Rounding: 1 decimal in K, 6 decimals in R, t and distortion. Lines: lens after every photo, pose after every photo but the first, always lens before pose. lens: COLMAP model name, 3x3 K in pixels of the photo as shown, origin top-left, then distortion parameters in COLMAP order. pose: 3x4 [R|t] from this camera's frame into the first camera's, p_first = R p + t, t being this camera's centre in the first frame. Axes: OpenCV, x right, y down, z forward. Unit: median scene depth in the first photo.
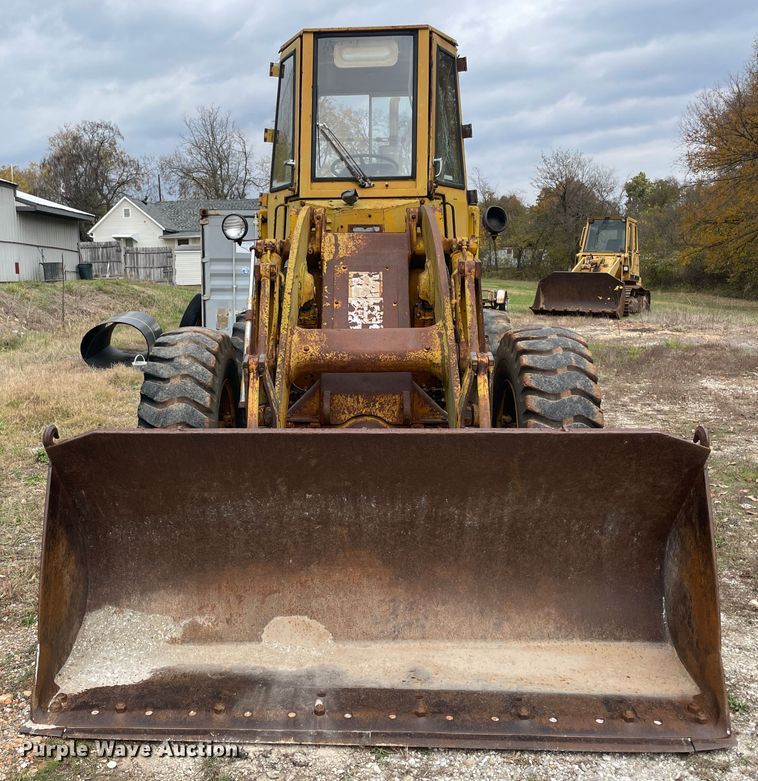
lens RADIAL K [[863.9, 0, 373.3], [0, 863.9, 389.7], [0, 0, 1]] dist [0.052794, 0.000000]
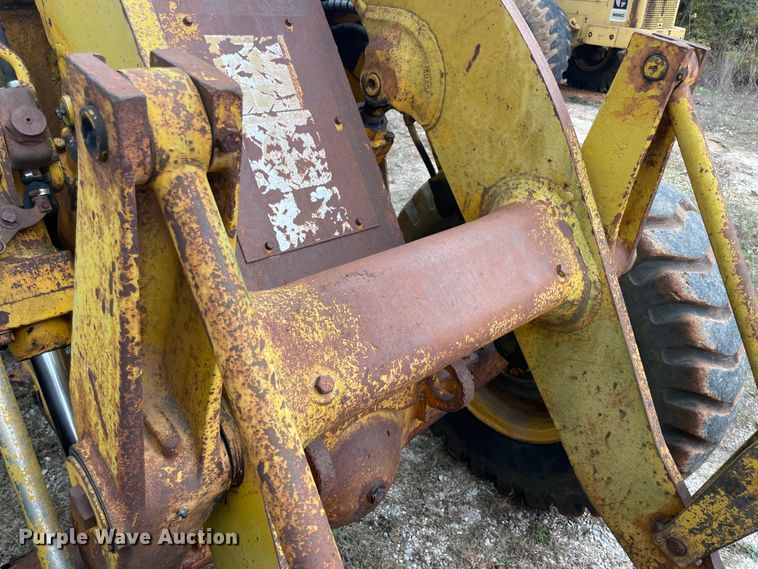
lens RADIAL K [[580.6, 0, 363.4], [0, 580.6, 277.3], [0, 0, 1]] dist [0.064537, -0.091218]
pose [[0.747187, -0.258092, 0.612455, -0.156971], [0.029218, 0.933384, 0.357687, -0.131421], [-0.663972, -0.249364, 0.704953, 0.783567]]
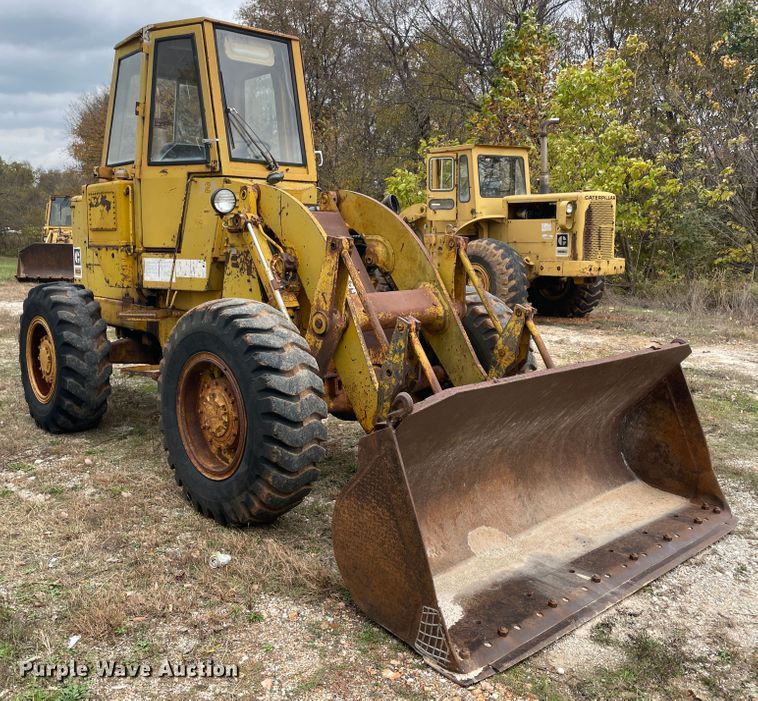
lens RADIAL K [[721.2, 0, 373.9], [0, 721.2, 324.0], [0, 0, 1]] dist [0.048174, 0.000000]
pose [[0.714648, -0.073793, 0.695581, -0.667717], [0.090937, 0.995782, 0.012210, -0.037023], [-0.693547, 0.054528, 0.718344, 0.272298]]
